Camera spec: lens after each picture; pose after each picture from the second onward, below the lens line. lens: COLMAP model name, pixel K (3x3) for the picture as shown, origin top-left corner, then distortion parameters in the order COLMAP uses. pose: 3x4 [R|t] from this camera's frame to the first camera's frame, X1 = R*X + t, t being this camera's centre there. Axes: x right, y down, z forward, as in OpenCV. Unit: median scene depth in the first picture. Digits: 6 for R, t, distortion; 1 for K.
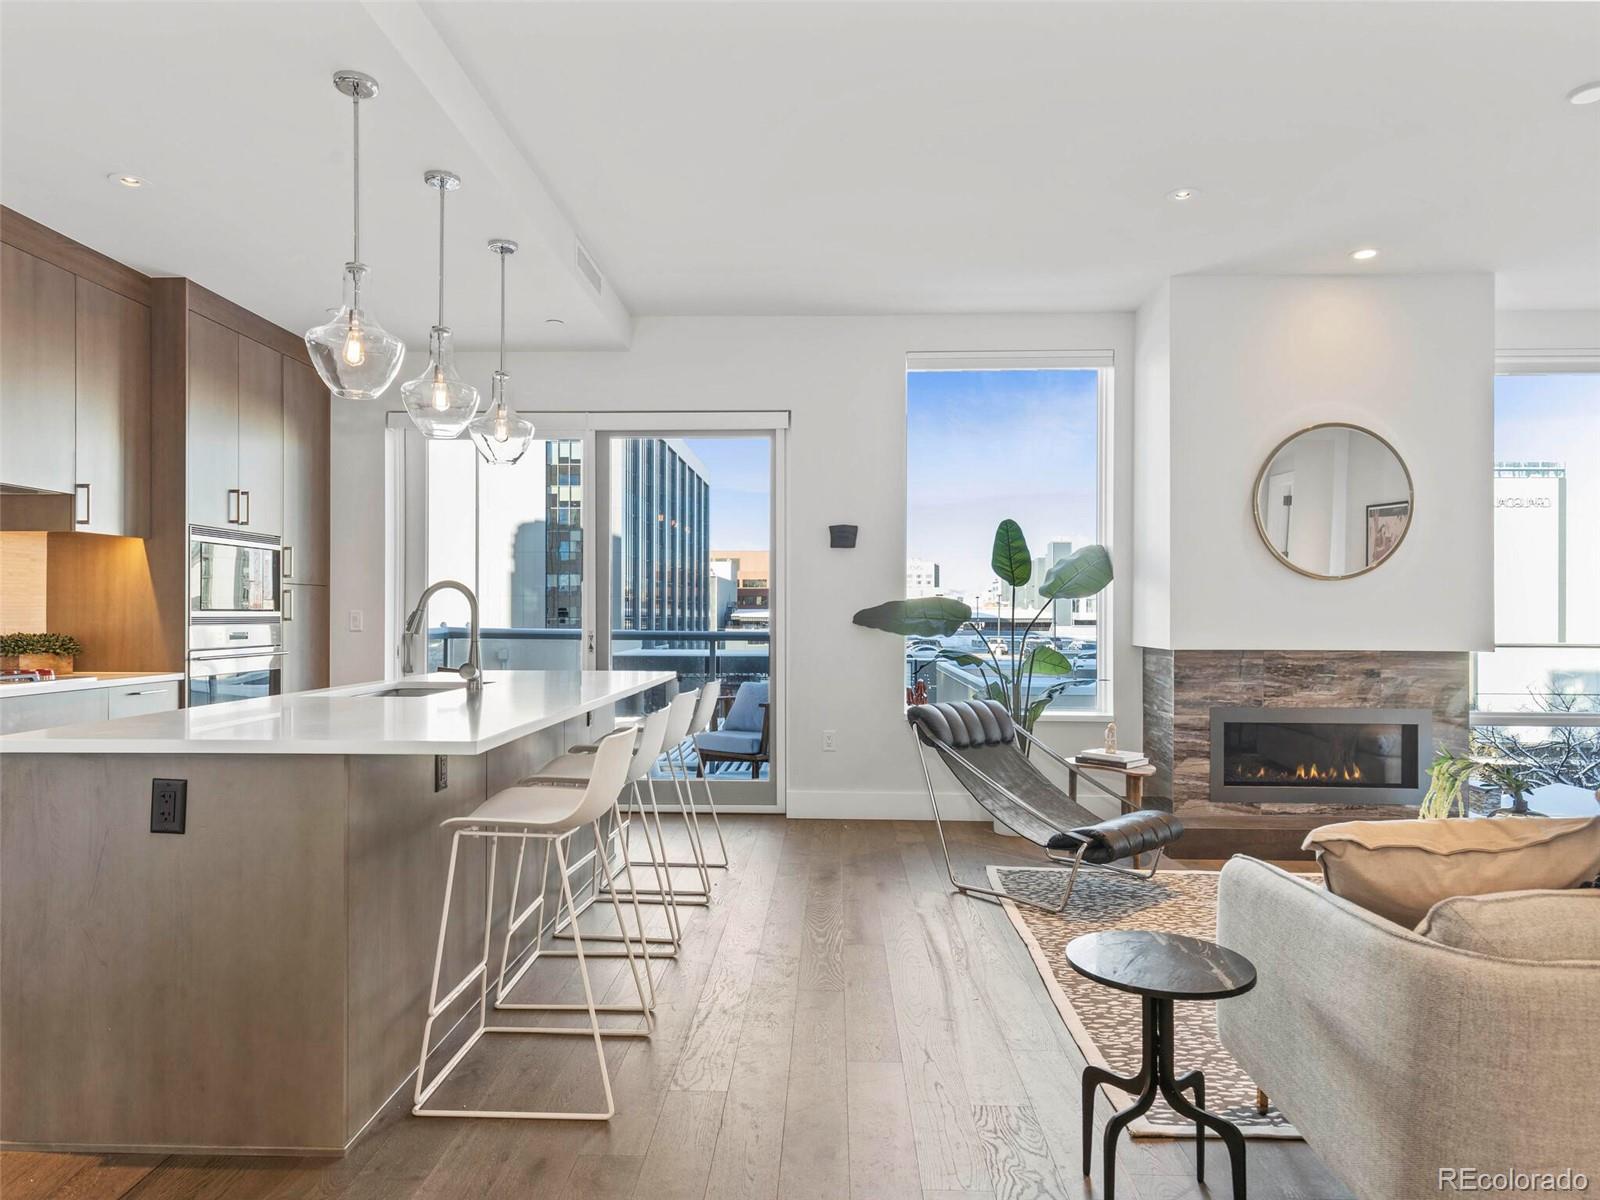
lens RADIAL K [[1000.6, 0, 799.9], [0, 1000.6, 612.3], [0, 0, 1]] dist [0.006025, -0.004680]
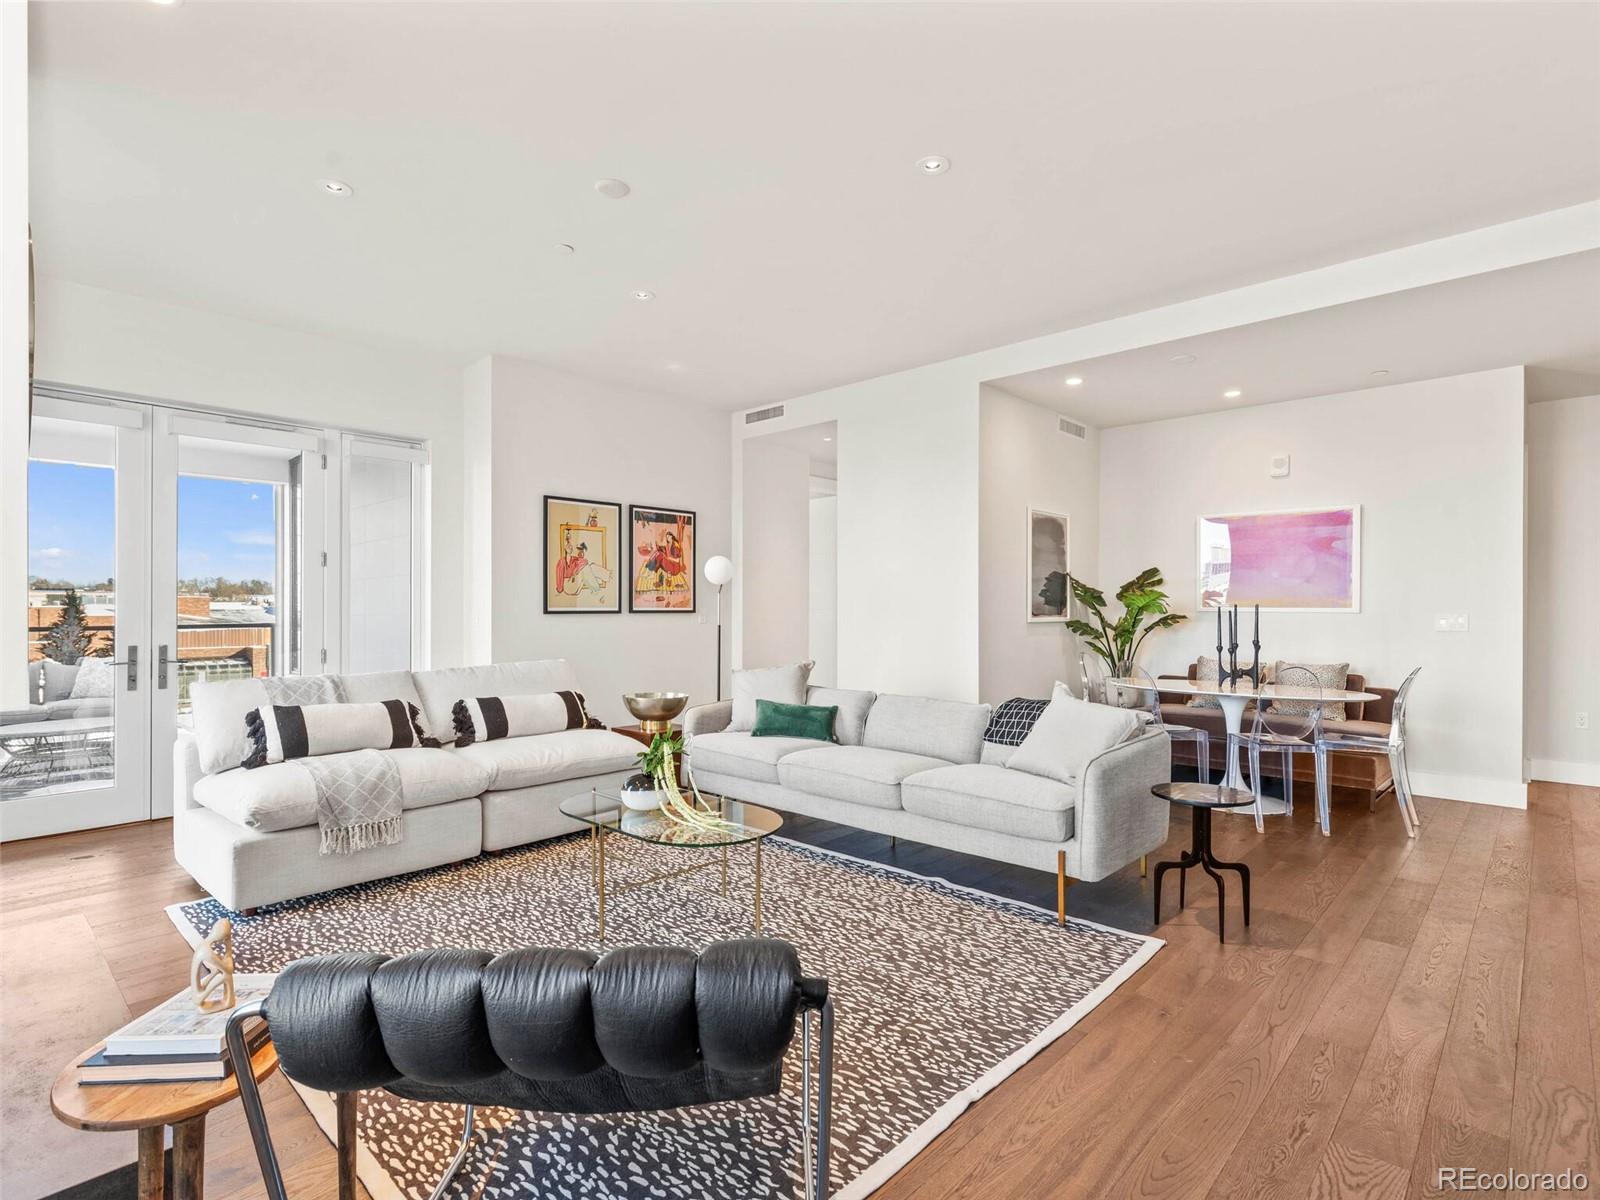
lens RADIAL K [[805.5, 0, 808.3], [0, 805.5, 598.4], [0, 0, 1]] dist [0.010667, -0.005233]
pose [[-0.756849, 0.005122, 0.653570, -0.032666], [-0.004269, 0.999909, -0.012780, 0.000071], [-0.653576, -0.012463, -0.756758, 1.021151]]
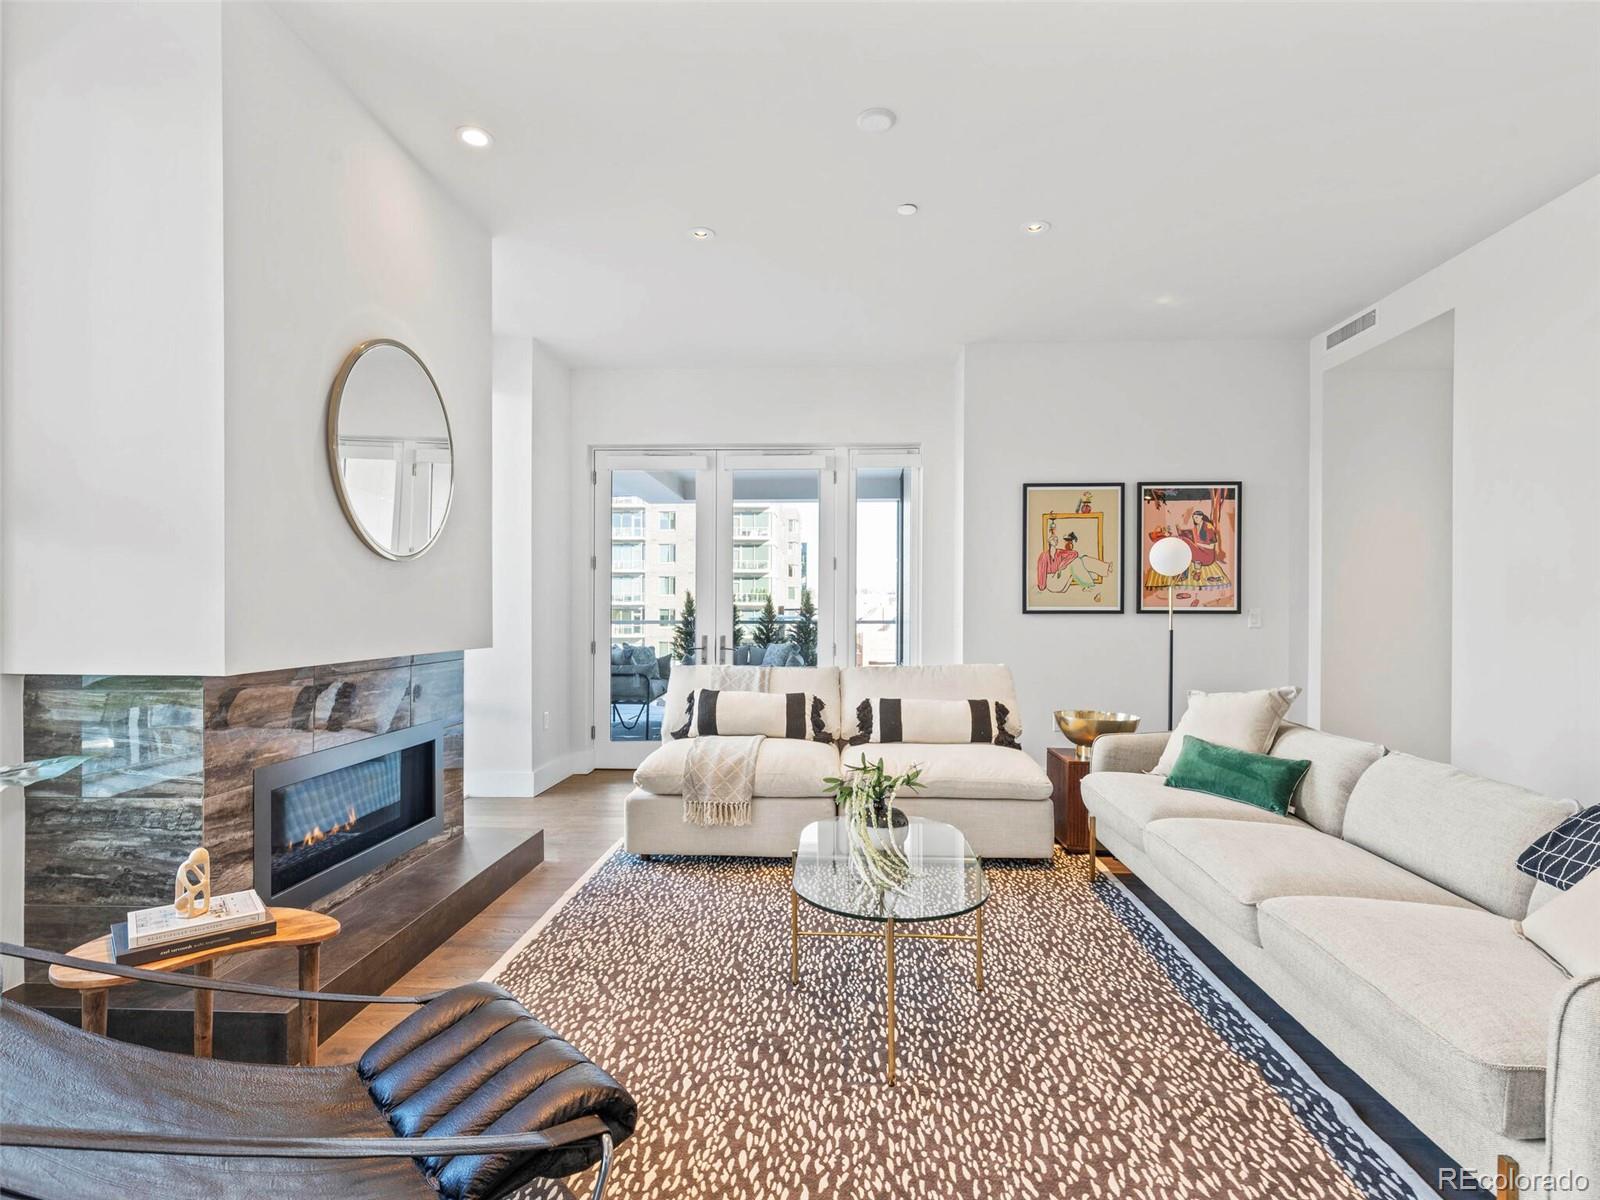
lens RADIAL K [[805.5, 0, 809.0], [0, 805.5, 610.9], [0, 0, 1]] dist [0.010667, -0.005233]
pose [[0.013793, -0.008193, 0.999871, -0.048678], [-0.004901, 0.999954, 0.008261, -0.001671], [-0.999893, -0.005014, 0.013752, 0.675879]]
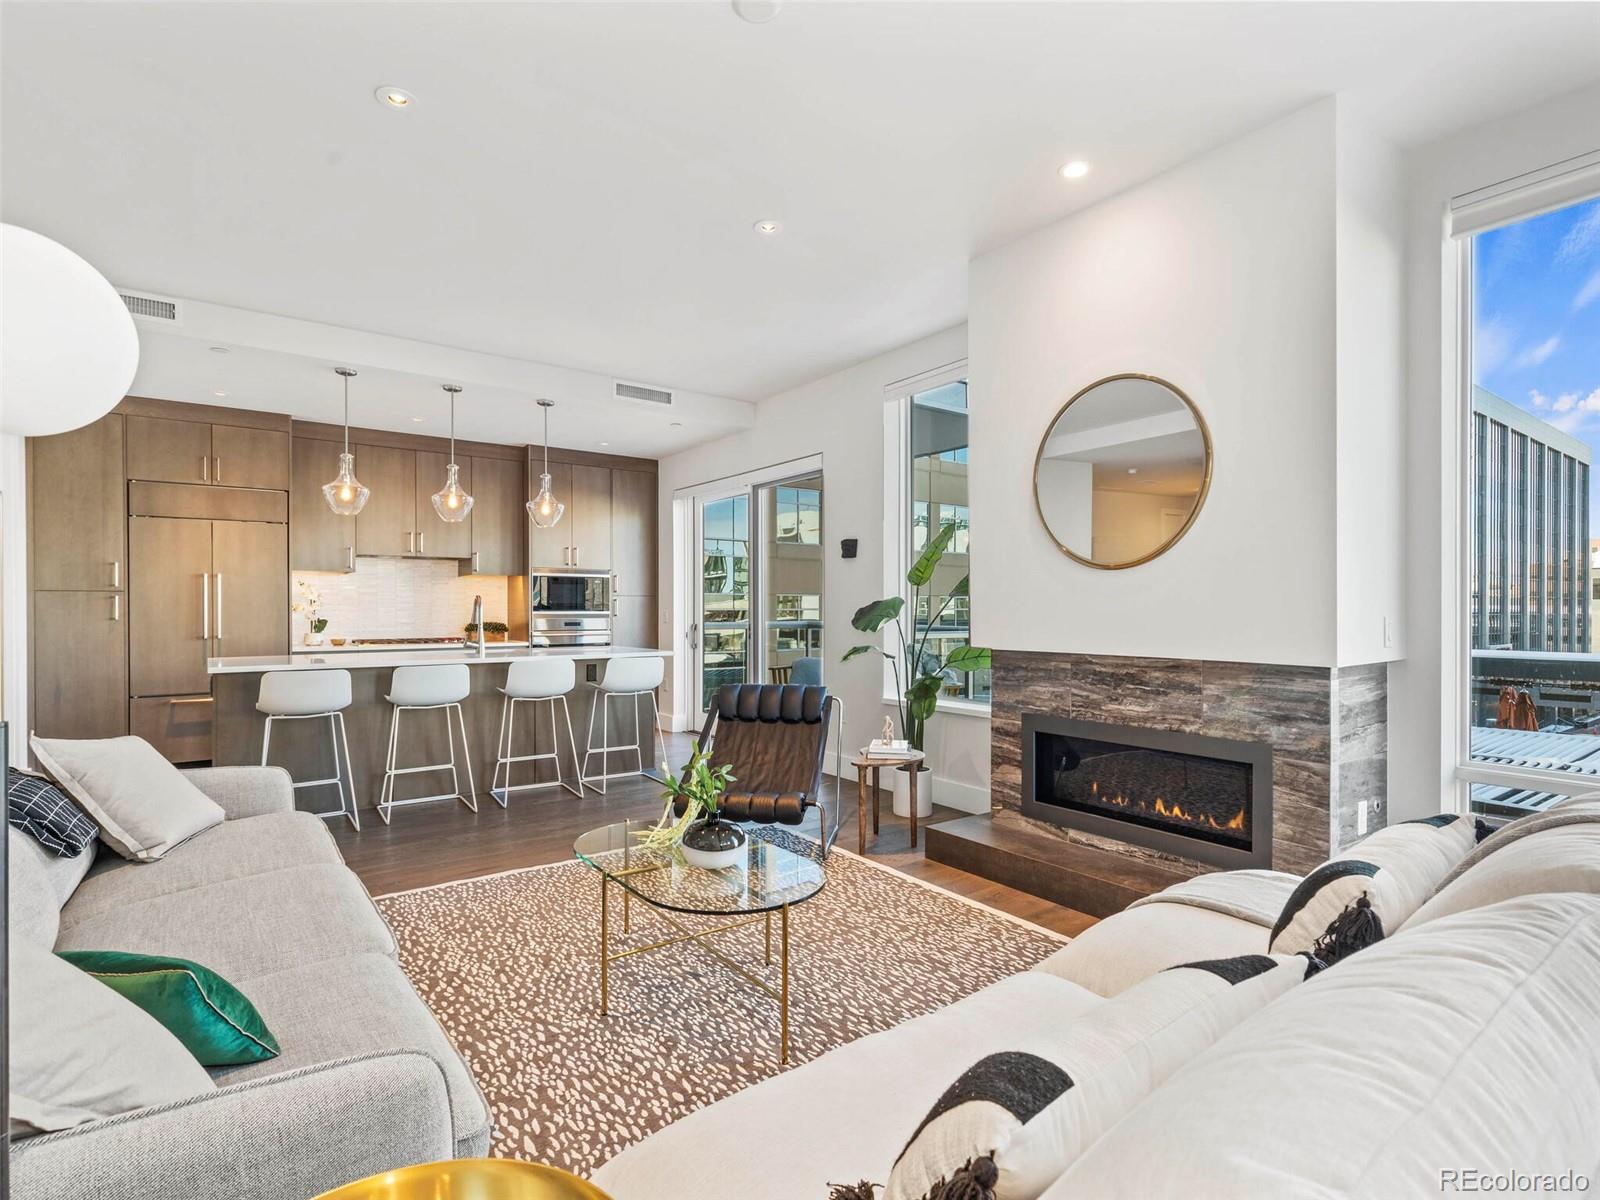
lens RADIAL K [[805.5, 0, 800.7], [0, 805.5, 610.0], [0, 0, 1]] dist [0.010667, -0.005233]
pose [[0.617677, -0.004106, -0.786421, 0.866290], [0.004133, 0.999990, -0.001975, 0.001320], [0.786421, -0.002031, 0.617687, 0.384062]]
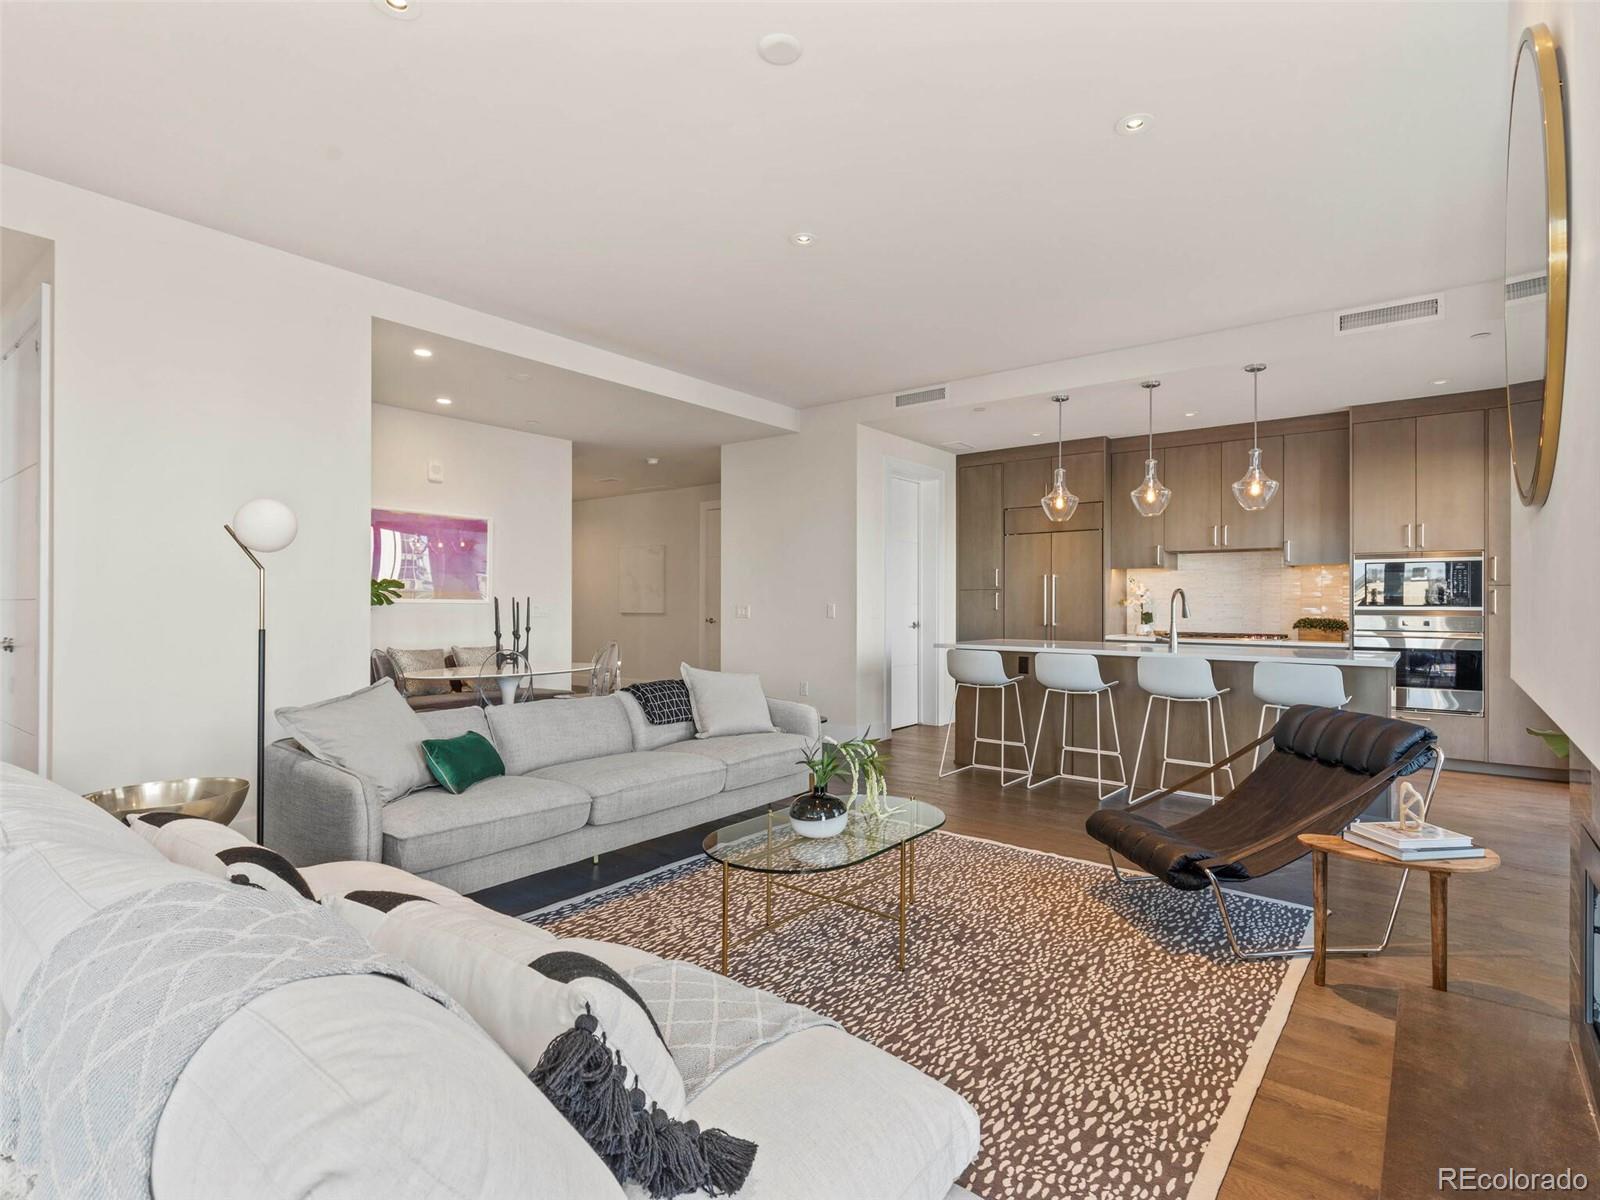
lens RADIAL K [[805.5, 0, 800.1], [0, 805.5, 594.3], [0, 0, 1]] dist [0.010667, -0.005233]
pose [[-0.593800, -0.014958, -0.804474, 0.887229], [-0.005087, 0.999877, -0.014836, 0.003289], [0.804597, -0.004717, -0.593803, 0.938549]]
